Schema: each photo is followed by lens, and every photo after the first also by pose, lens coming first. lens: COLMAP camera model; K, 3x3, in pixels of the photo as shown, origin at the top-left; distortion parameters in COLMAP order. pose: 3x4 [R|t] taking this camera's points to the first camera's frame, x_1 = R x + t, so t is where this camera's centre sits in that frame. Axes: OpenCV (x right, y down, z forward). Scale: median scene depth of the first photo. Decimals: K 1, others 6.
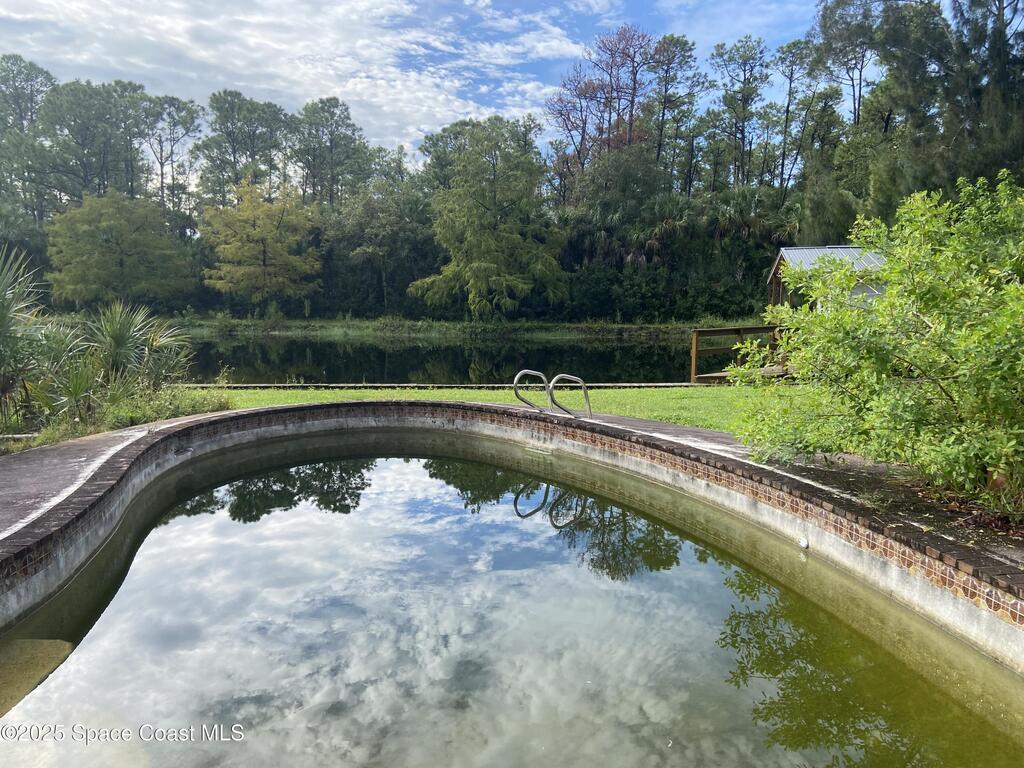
lens RADIAL K [[765.9, 0, 504.9], [0, 765.9, 375.7], [0, 0, 1]] dist [0.129583, -0.164558]
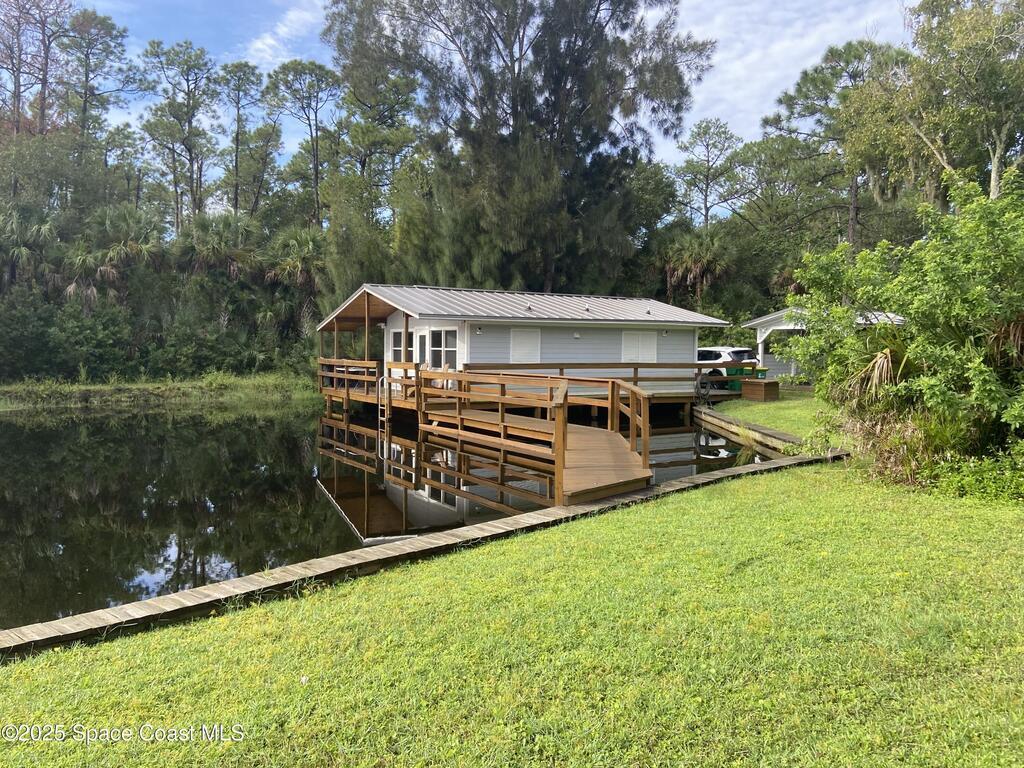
lens RADIAL K [[765.9, 0, 504.9], [0, 765.9, 375.7], [0, 0, 1]] dist [0.129583, -0.164558]
pose [[0.720414, -0.018463, 0.693299, -0.048009], [0.065878, 0.996947, -0.041906, -0.019753], [-0.690409, 0.075862, 0.719431, 0.227663]]
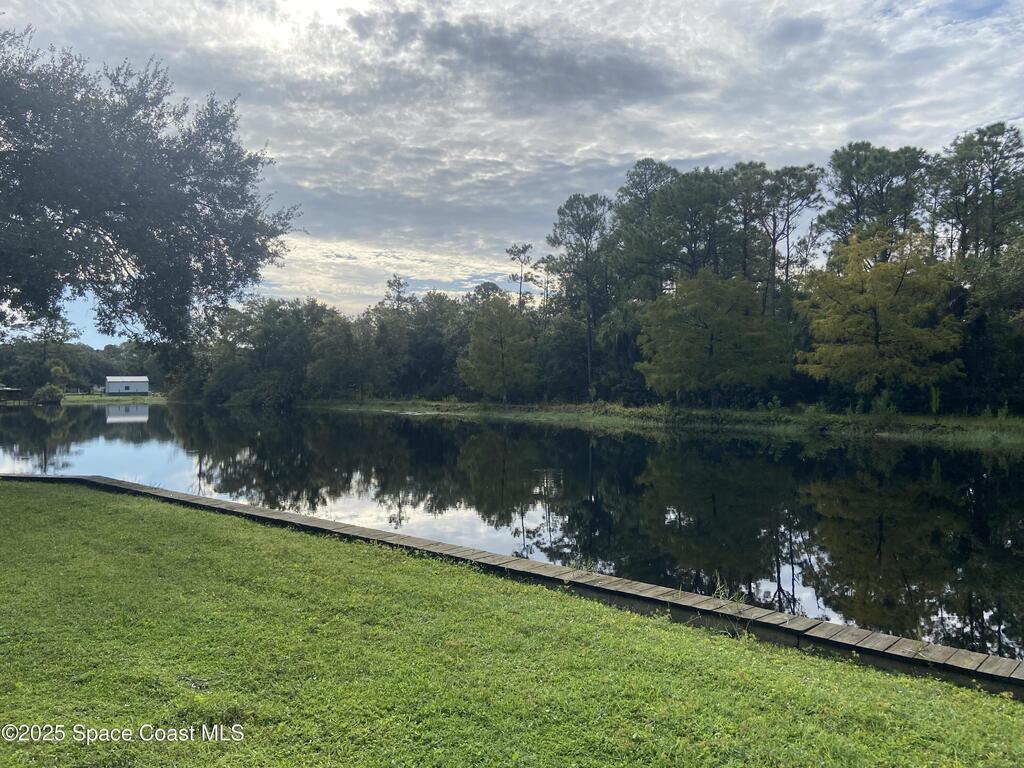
lens RADIAL K [[766.9, 0, 513.9], [0, 766.9, 374.8], [0, 0, 1]] dist [0.116762, -0.148589]
pose [[0.707004, -0.015128, -0.707048, -0.023817], [-0.067770, 0.993721, -0.089028, -0.020212], [0.703955, 0.110860, 0.701540, 0.220214]]
